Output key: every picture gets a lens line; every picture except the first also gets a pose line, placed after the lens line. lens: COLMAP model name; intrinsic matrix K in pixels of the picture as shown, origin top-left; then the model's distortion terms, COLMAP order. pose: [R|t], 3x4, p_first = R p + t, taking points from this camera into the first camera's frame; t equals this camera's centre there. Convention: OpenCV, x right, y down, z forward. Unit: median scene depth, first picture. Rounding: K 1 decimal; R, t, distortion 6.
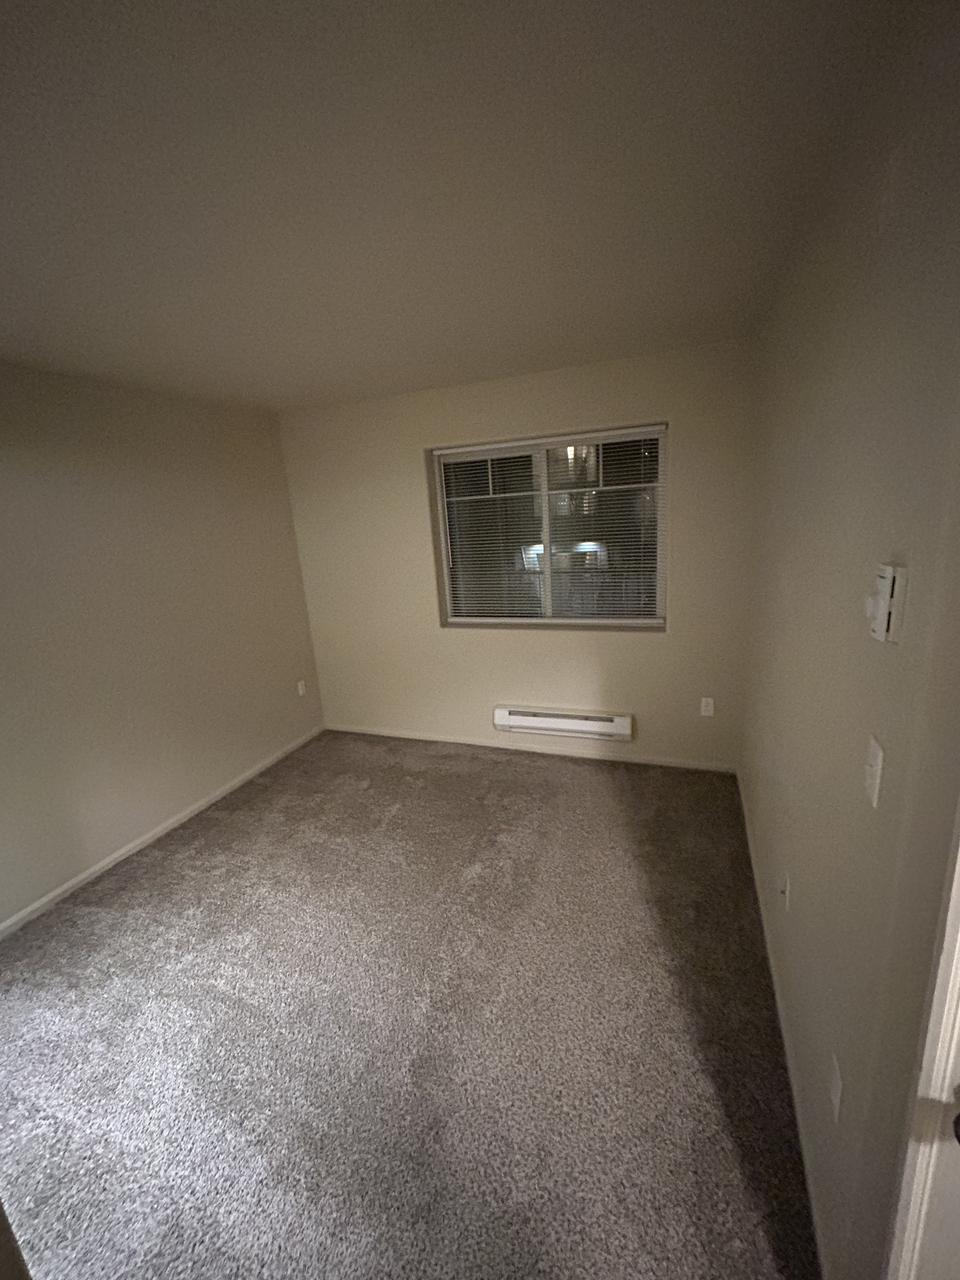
lens RADIAL K [[515.6, 0, 480.6], [0, 515.6, 637.7], [0, 0, 1]] dist [-0.001107, -0.000113]
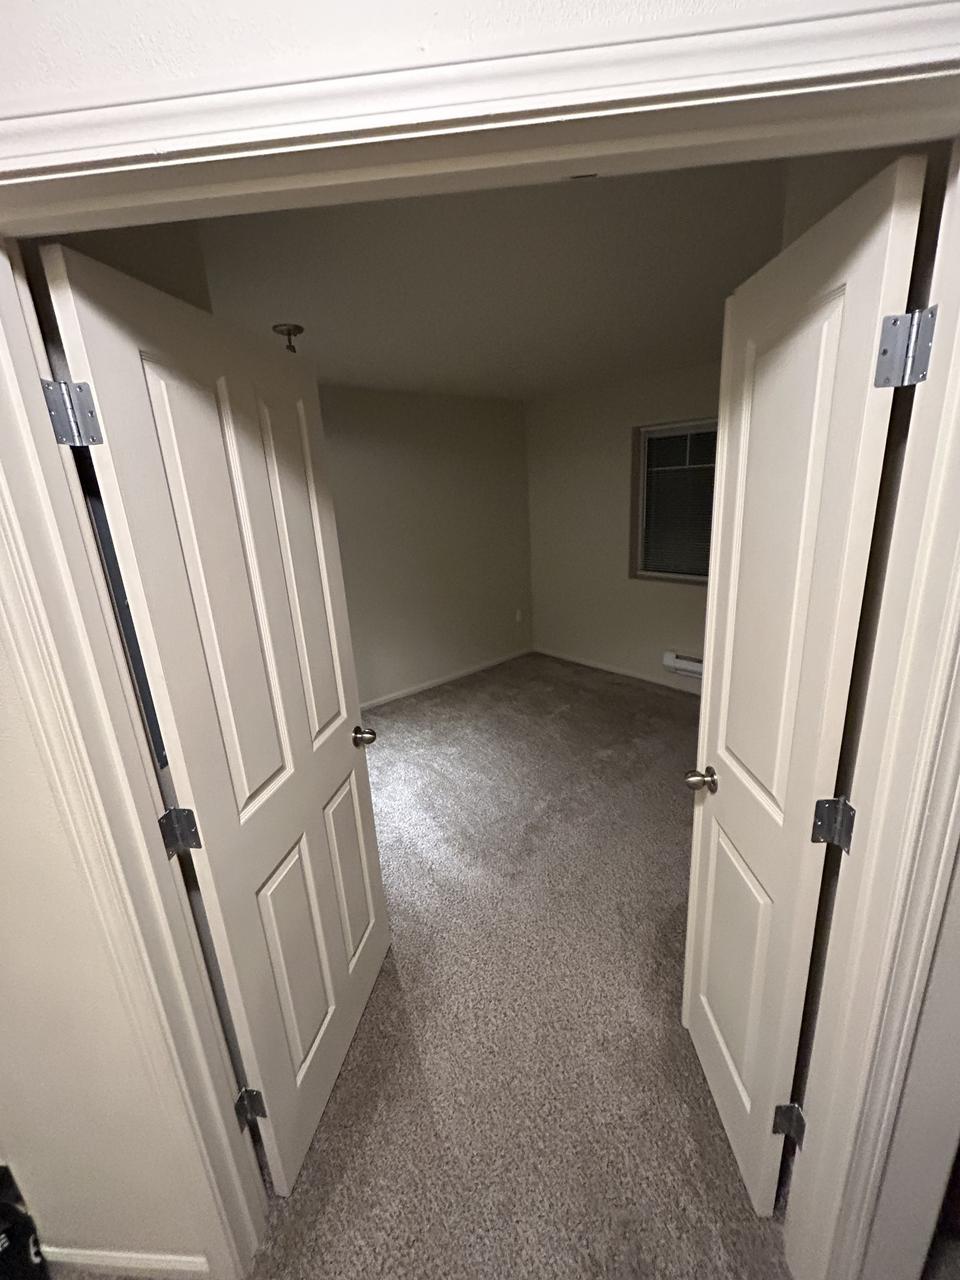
lens RADIAL K [[515.6, 0, 481.6], [0, 515.6, 639.6], [0, 0, 1]] dist [-0.001107, -0.000113]
pose [[0.884247, 0.151764, -0.441673, 0.203285], [-0.119033, 0.987731, 0.101086, 0.049425], [0.451595, -0.036811, 0.891463, -0.275494]]
